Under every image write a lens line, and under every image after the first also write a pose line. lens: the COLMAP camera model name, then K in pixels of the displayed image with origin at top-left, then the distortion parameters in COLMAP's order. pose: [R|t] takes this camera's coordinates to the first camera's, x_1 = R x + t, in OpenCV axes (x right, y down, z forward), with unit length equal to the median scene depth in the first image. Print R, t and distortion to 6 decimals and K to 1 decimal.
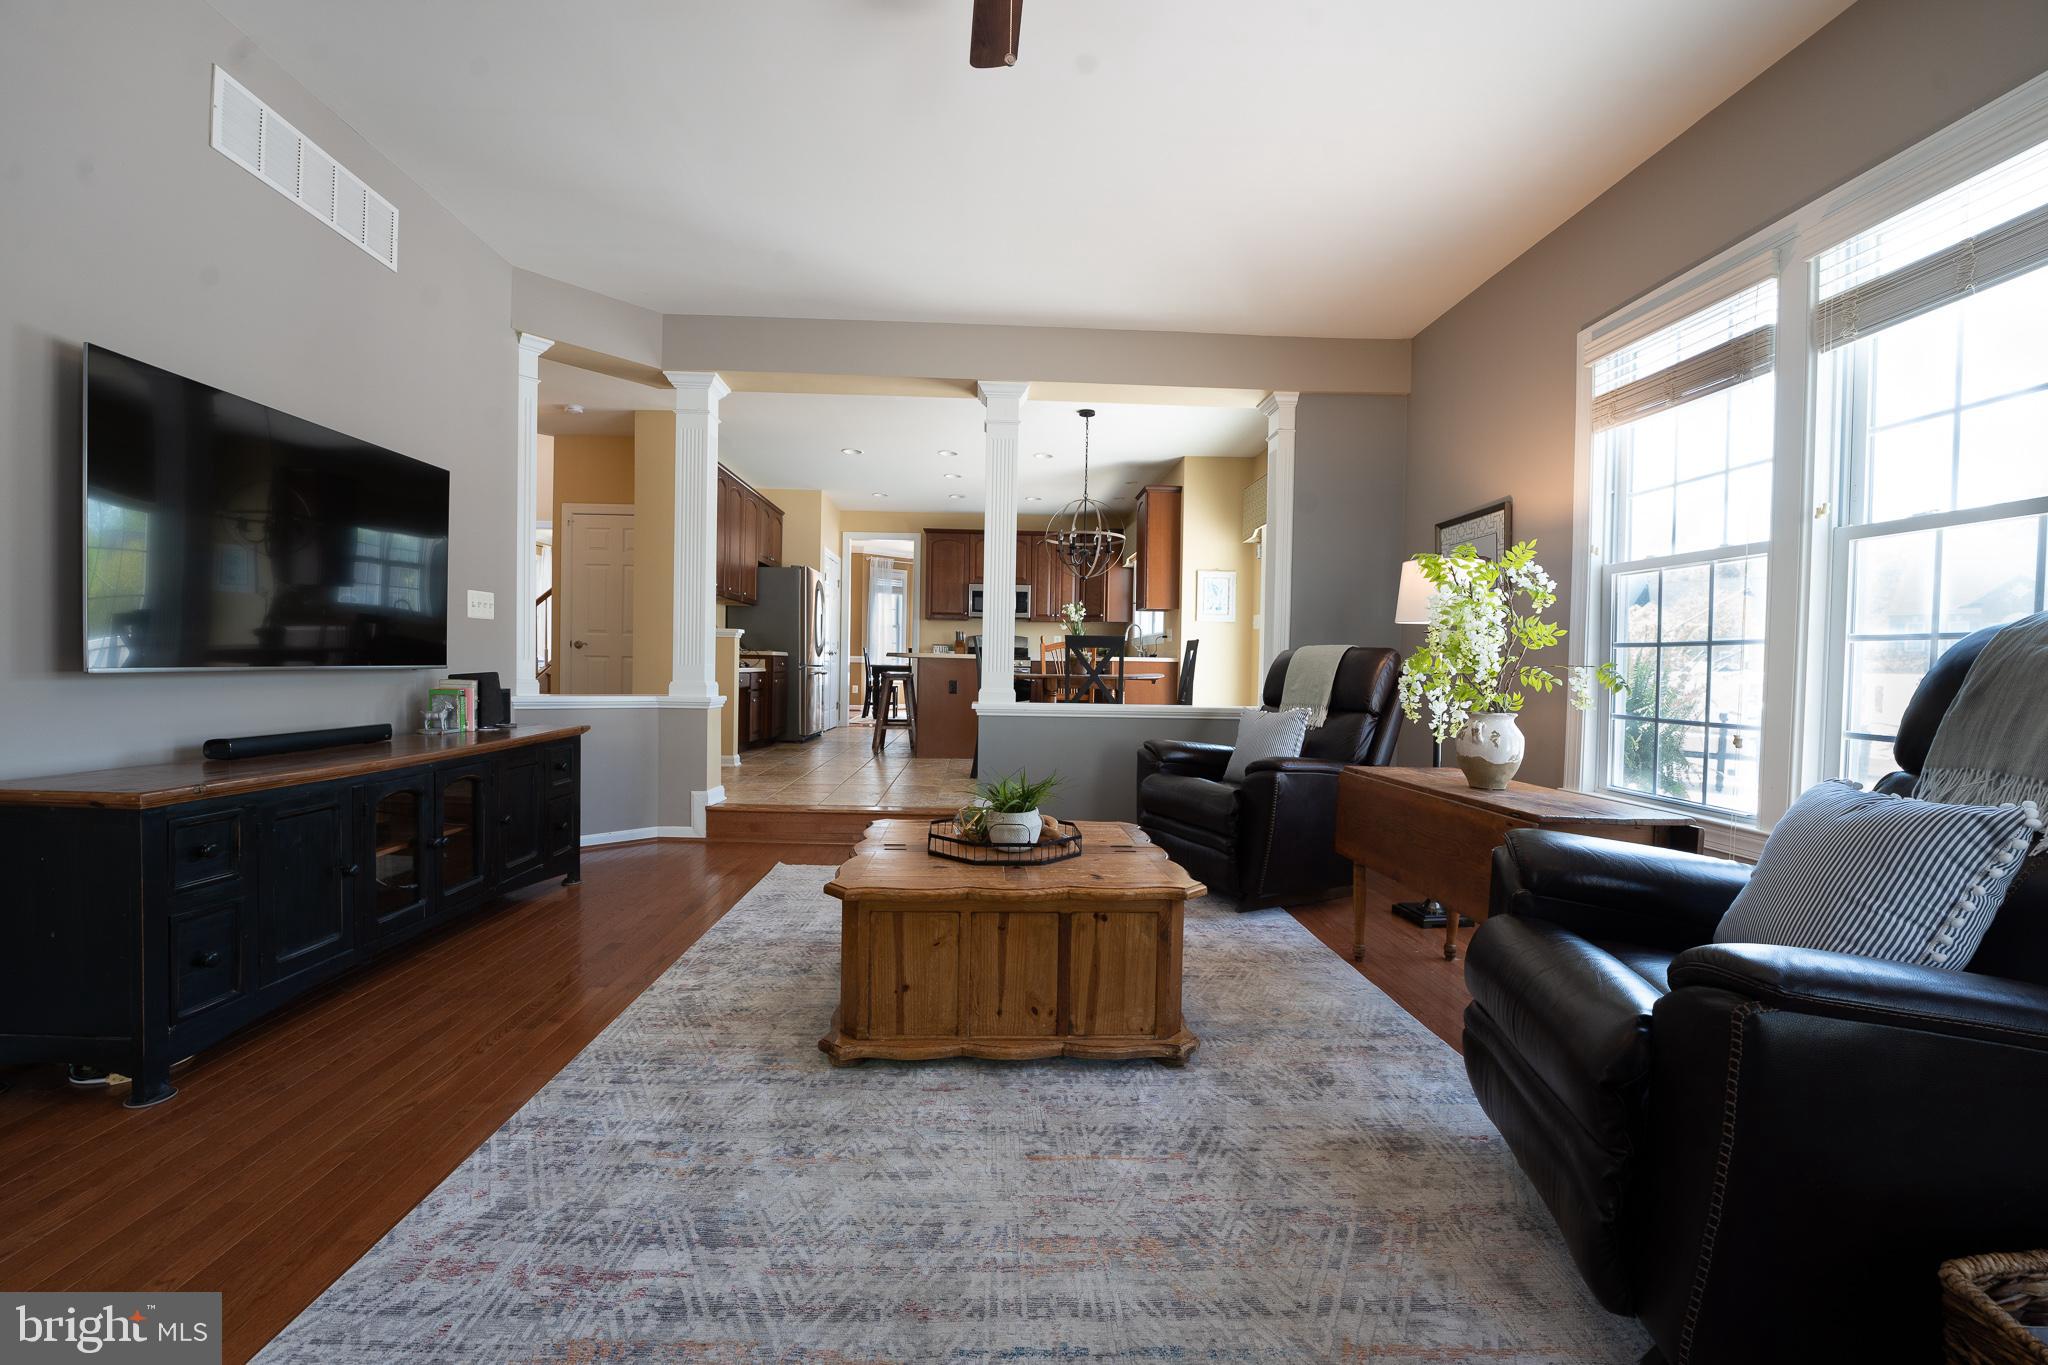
lens RADIAL K [[843.9, 0, 1030.8], [0, 843.9, 685.2], [0, 0, 1]] dist [-0.029210, 0.003838]
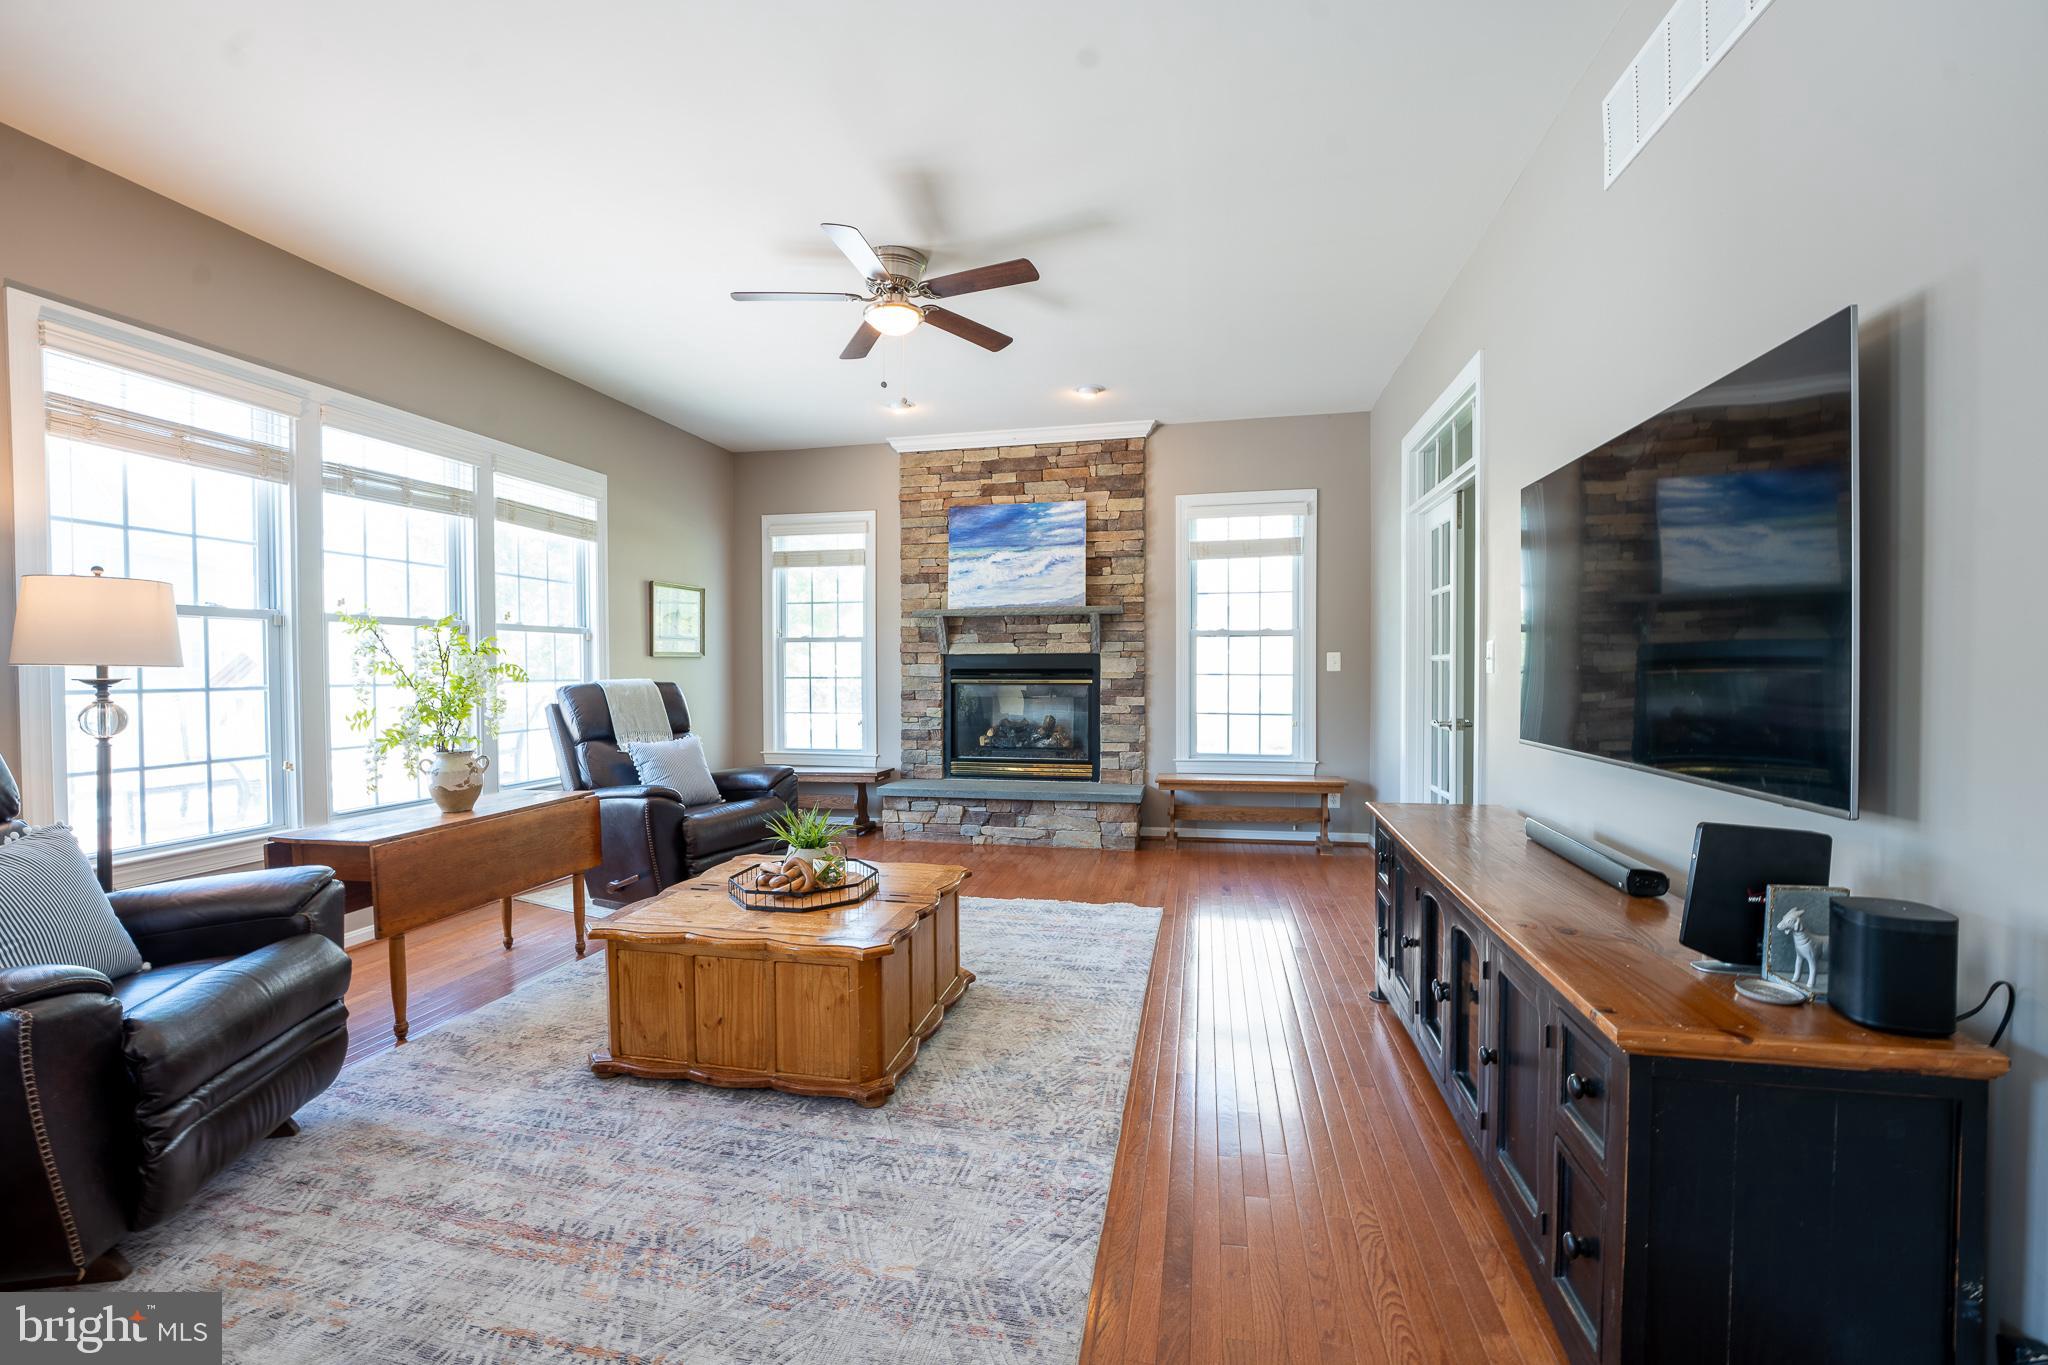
lens RADIAL K [[843.9, 0, 1020.9], [0, 843.9, 689.0], [0, 0, 1]] dist [-0.029210, 0.003838]
pose [[-0.965912, -0.021580, 0.257971, -0.154054], [-0.007887, 0.998510, 0.053998, -0.035114], [-0.258752, 0.050123, -0.964642, 0.523500]]
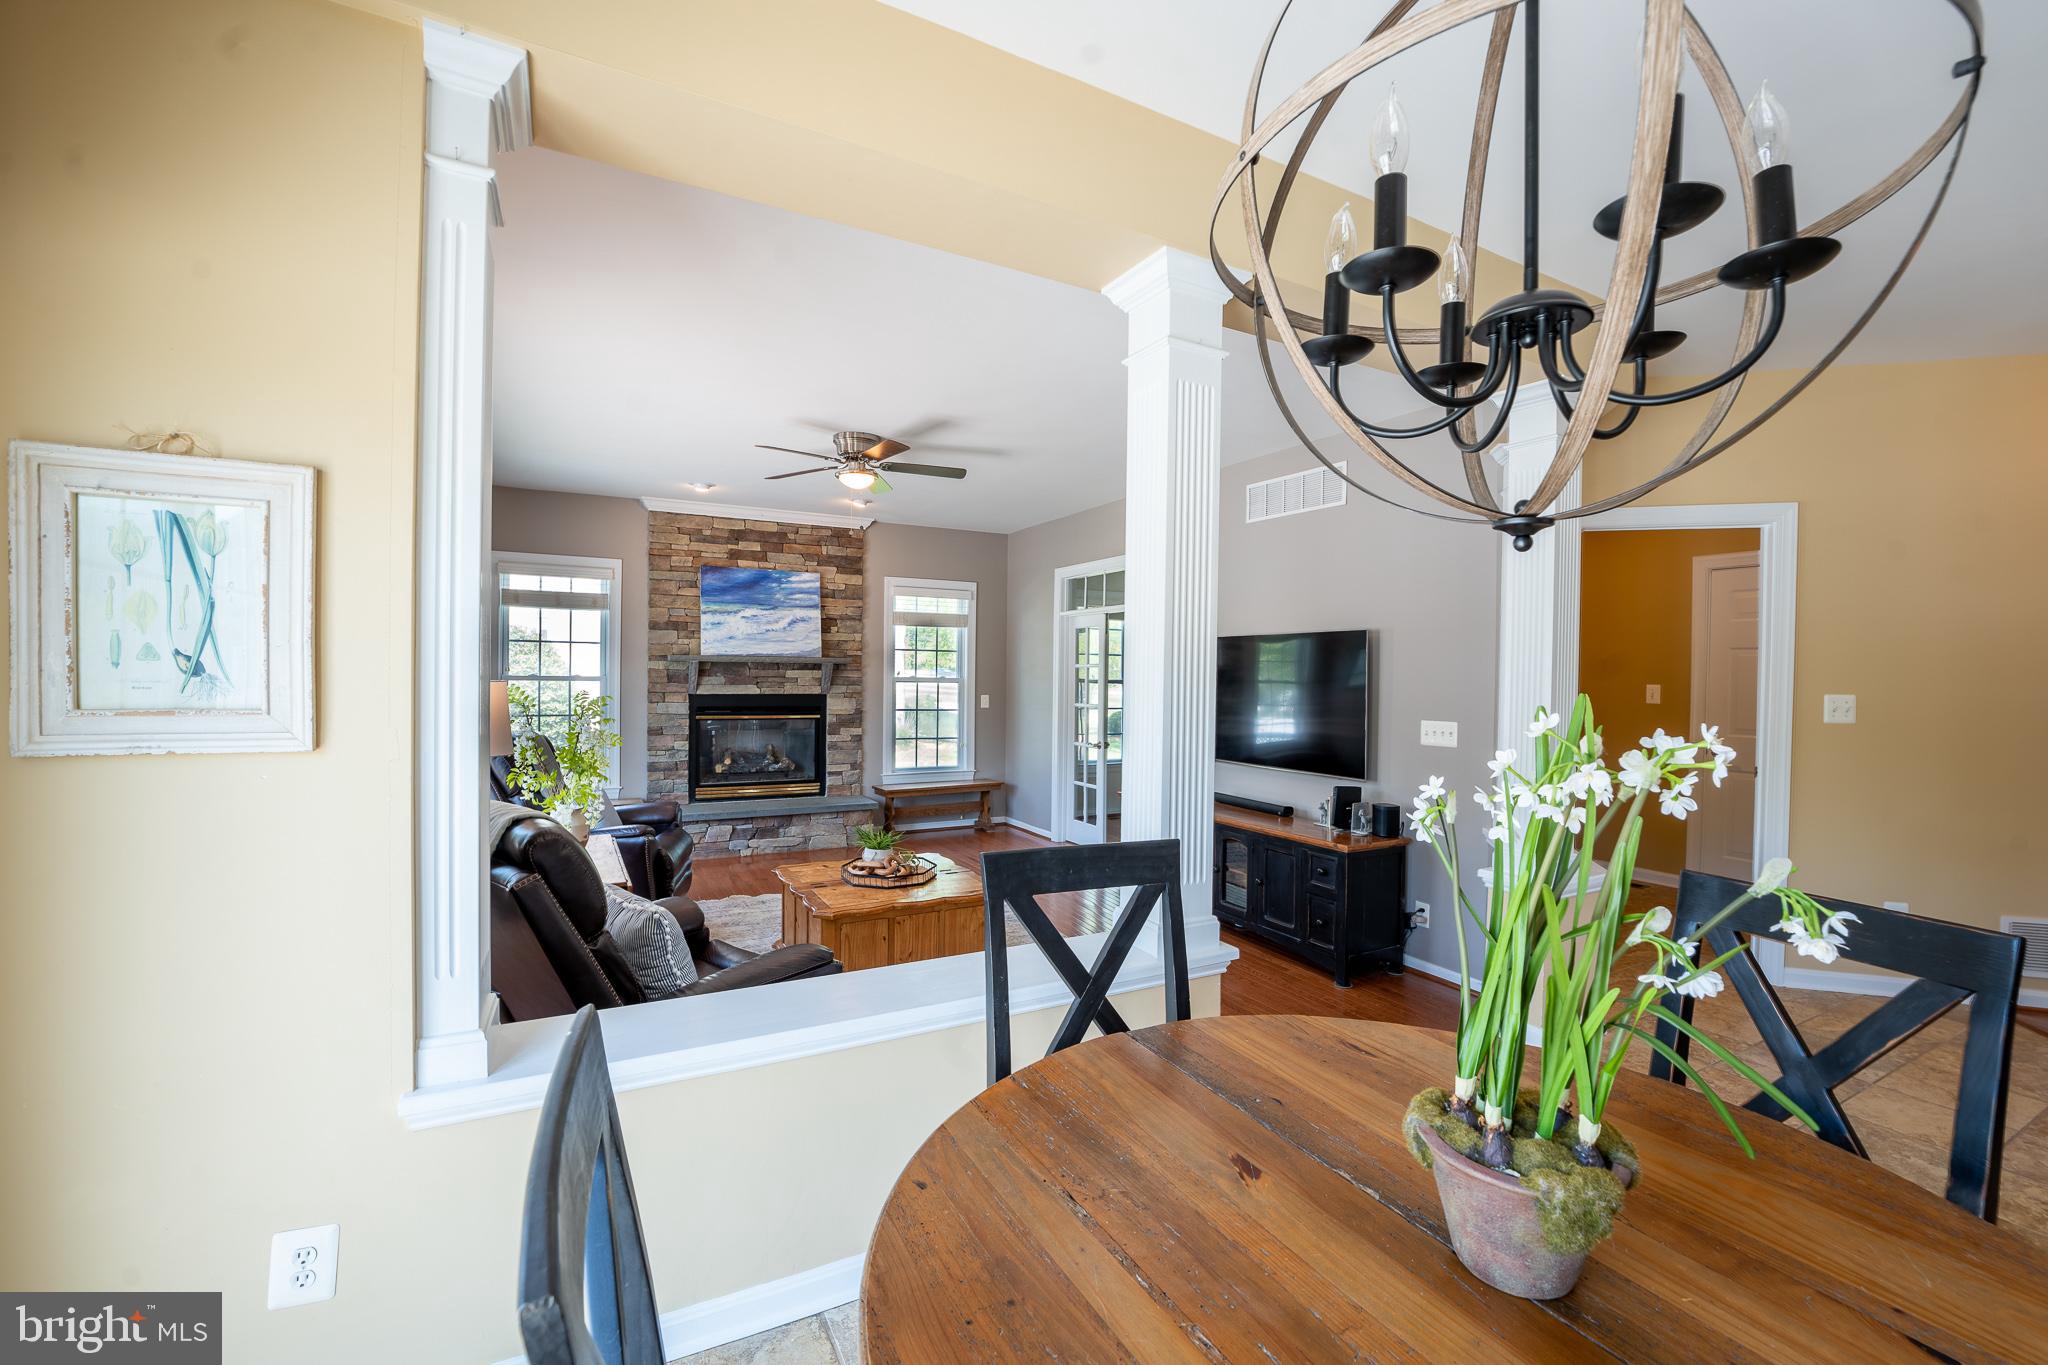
lens RADIAL K [[843.9, 0, 1031.4], [0, 843.9, 683.2], [0, 0, 1]] dist [-0.029210, 0.003838]
pose [[-0.900298, -0.027088, -0.434431, 0.117857], [-0.042370, 0.998776, 0.025527, -0.066366], [0.433208, 0.041389, -0.900343, 0.695947]]
